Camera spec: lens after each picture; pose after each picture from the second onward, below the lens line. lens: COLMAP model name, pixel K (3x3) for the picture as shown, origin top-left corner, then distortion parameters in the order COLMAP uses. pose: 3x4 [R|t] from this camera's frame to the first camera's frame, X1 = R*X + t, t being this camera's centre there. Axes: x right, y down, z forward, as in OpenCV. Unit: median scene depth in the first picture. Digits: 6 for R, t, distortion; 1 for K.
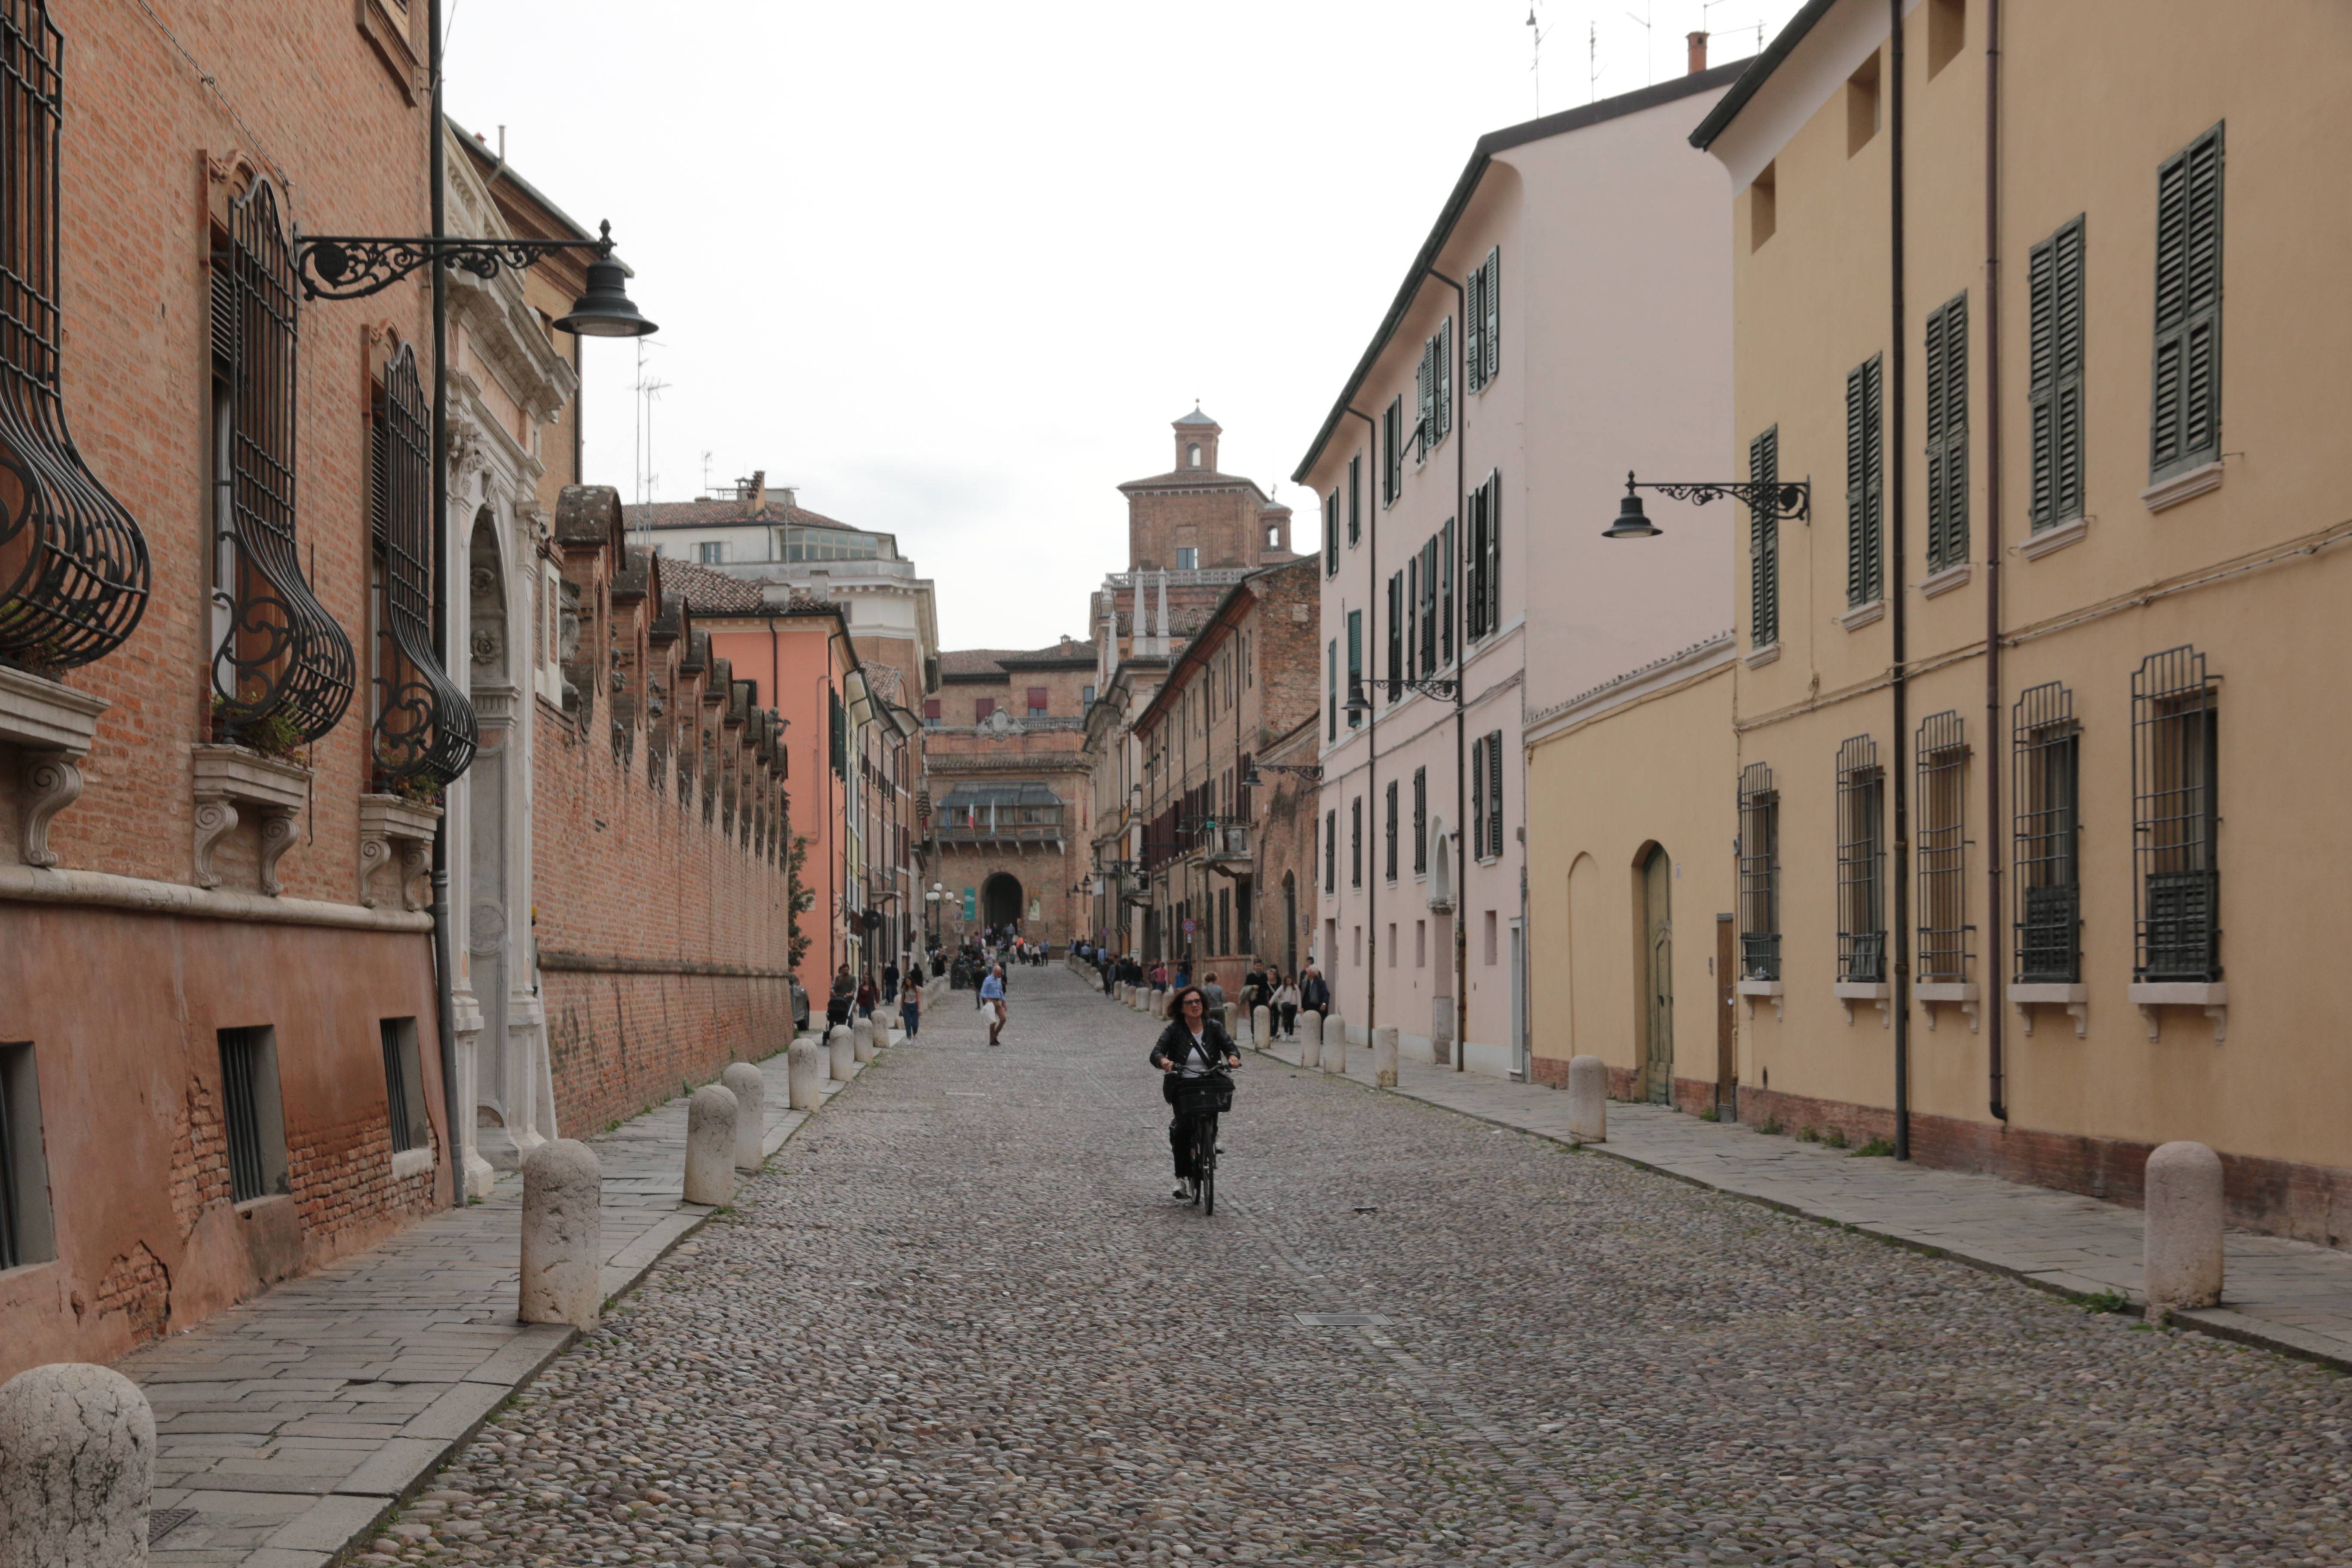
lens RADIAL K [[3389.6, 0, 1176.5], [0, 3389.6, 787.1], [0, 0, 1]] dist [0.011579, 0.000000]
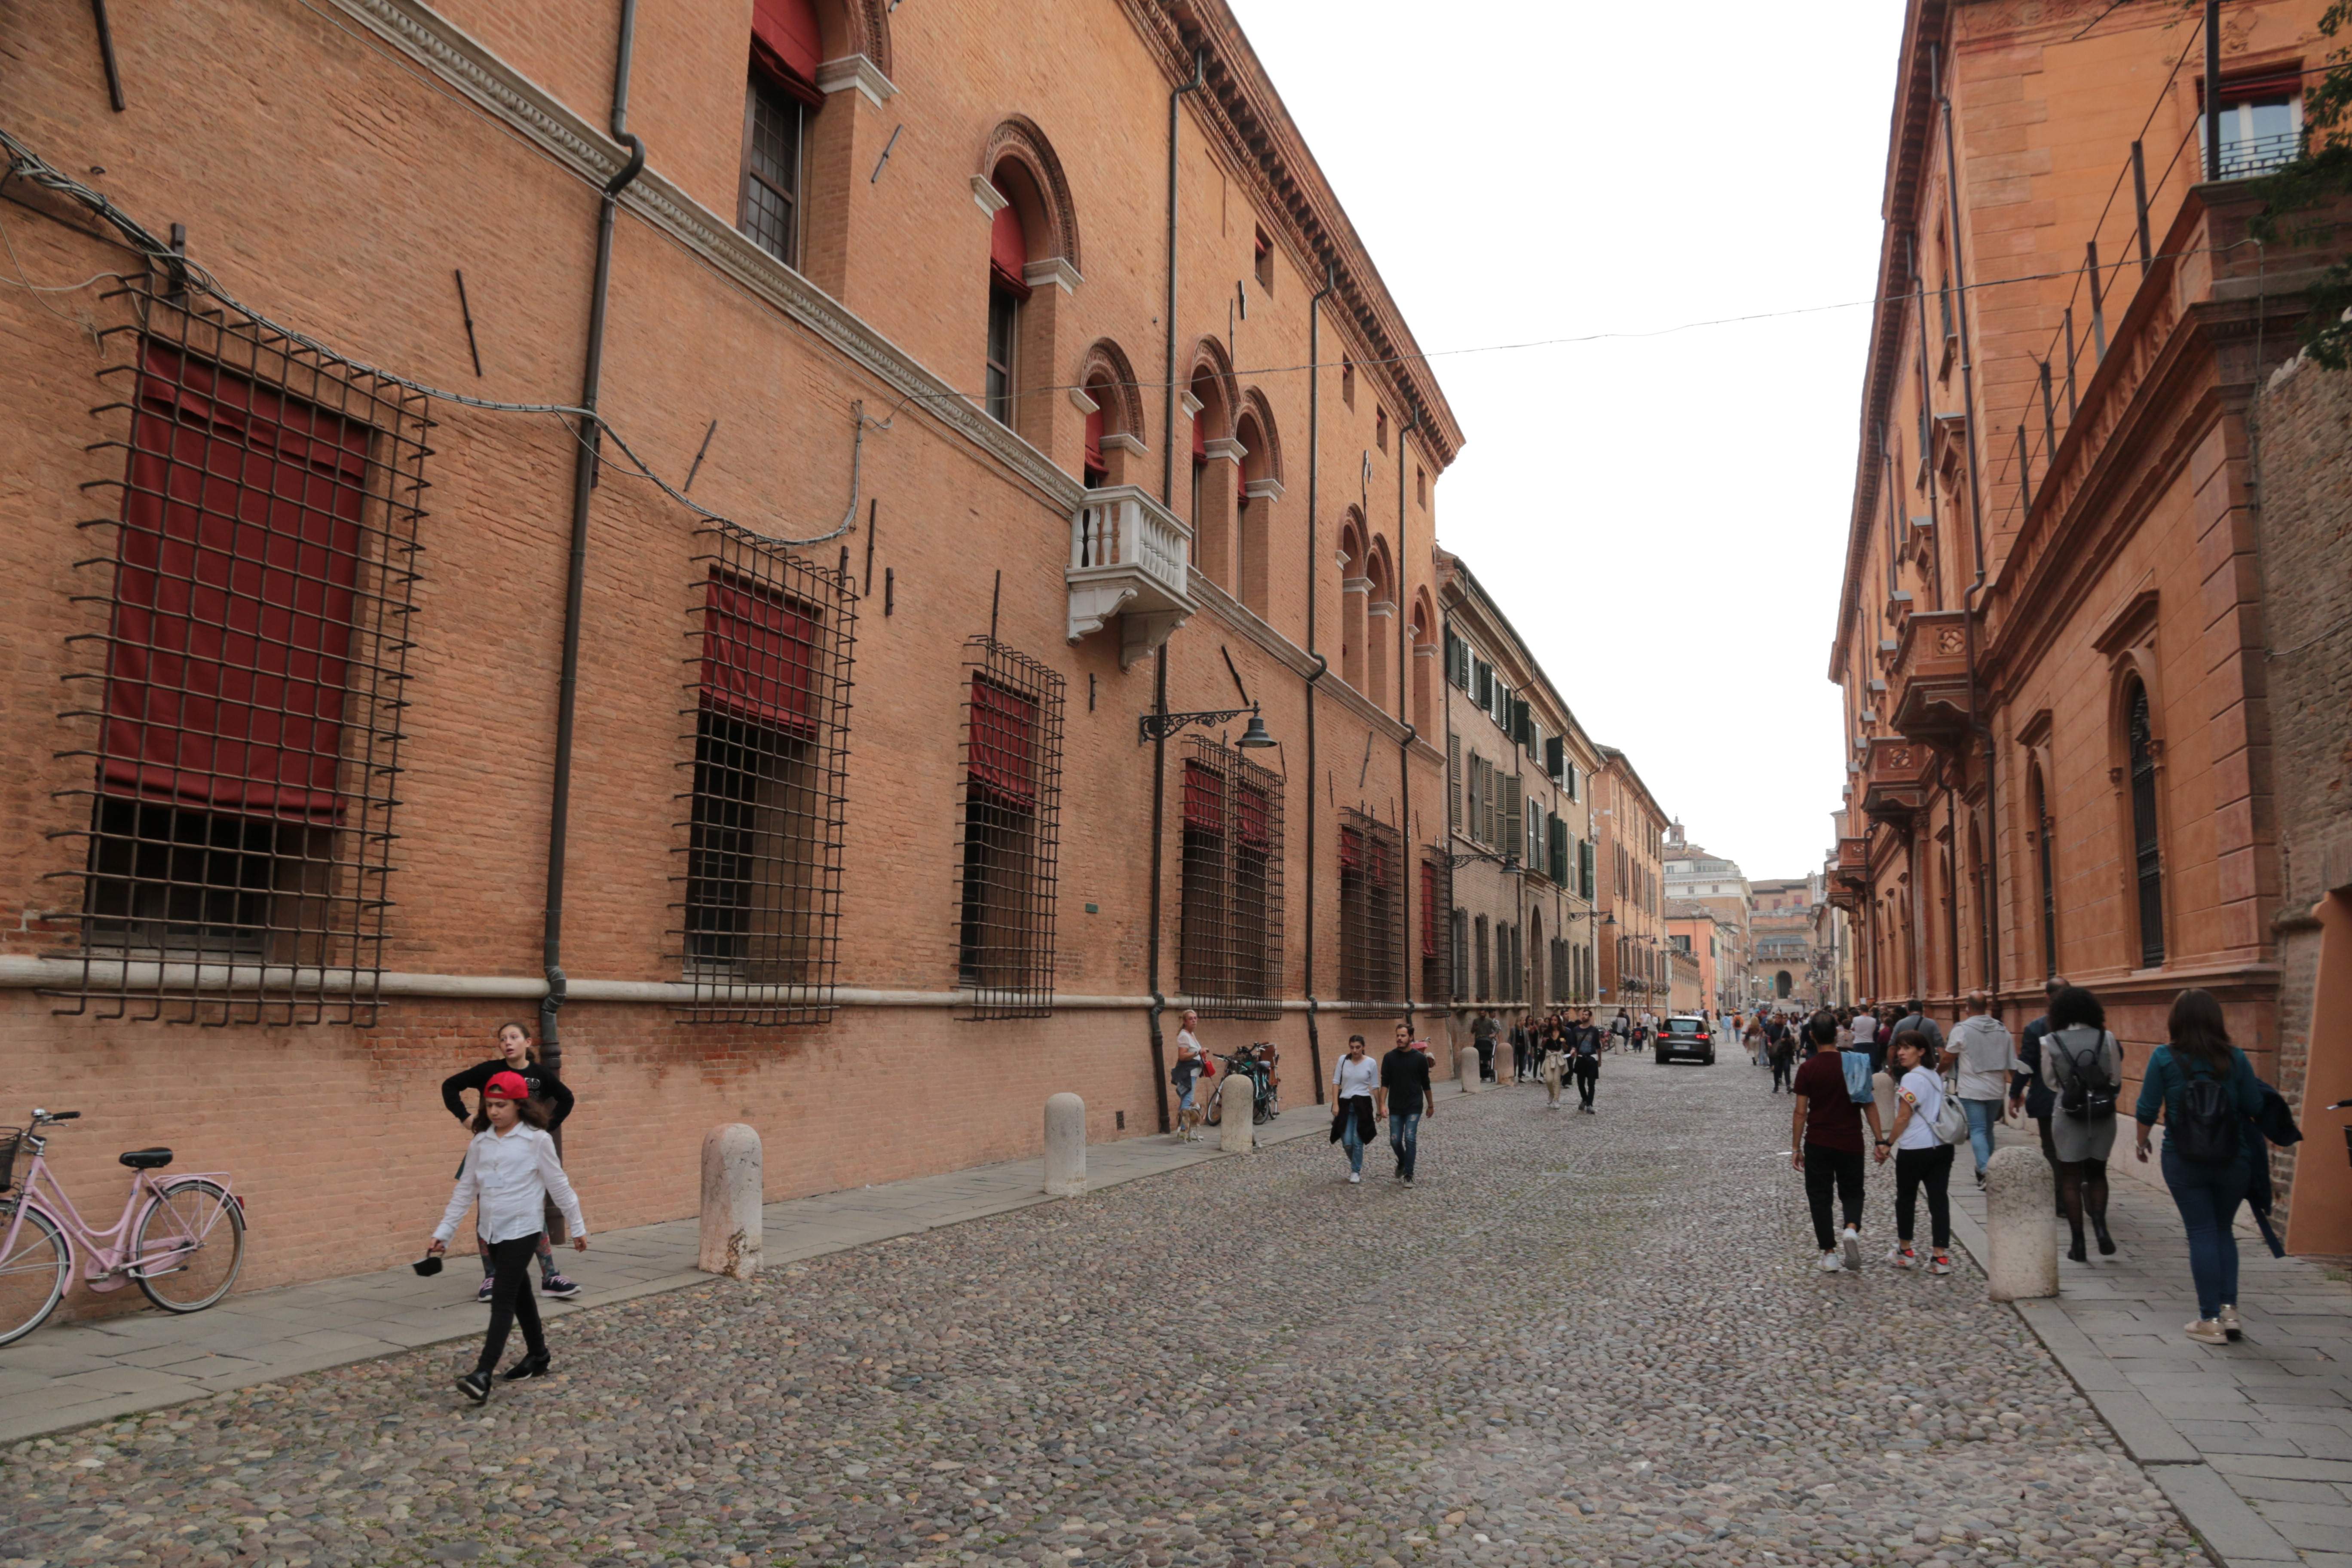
lens RADIAL K [[1639.5, 0, 1181.4], [0, 1639.5, 781.7], [0, 0, 1]] dist [-0.005327, -0.000444]
pose [[0.914080, -0.040171, -0.403539, 0.039719], [0.008077, 0.996688, -0.080921, -0.021292], [0.405453, 0.070709, 0.911377, -0.351849]]
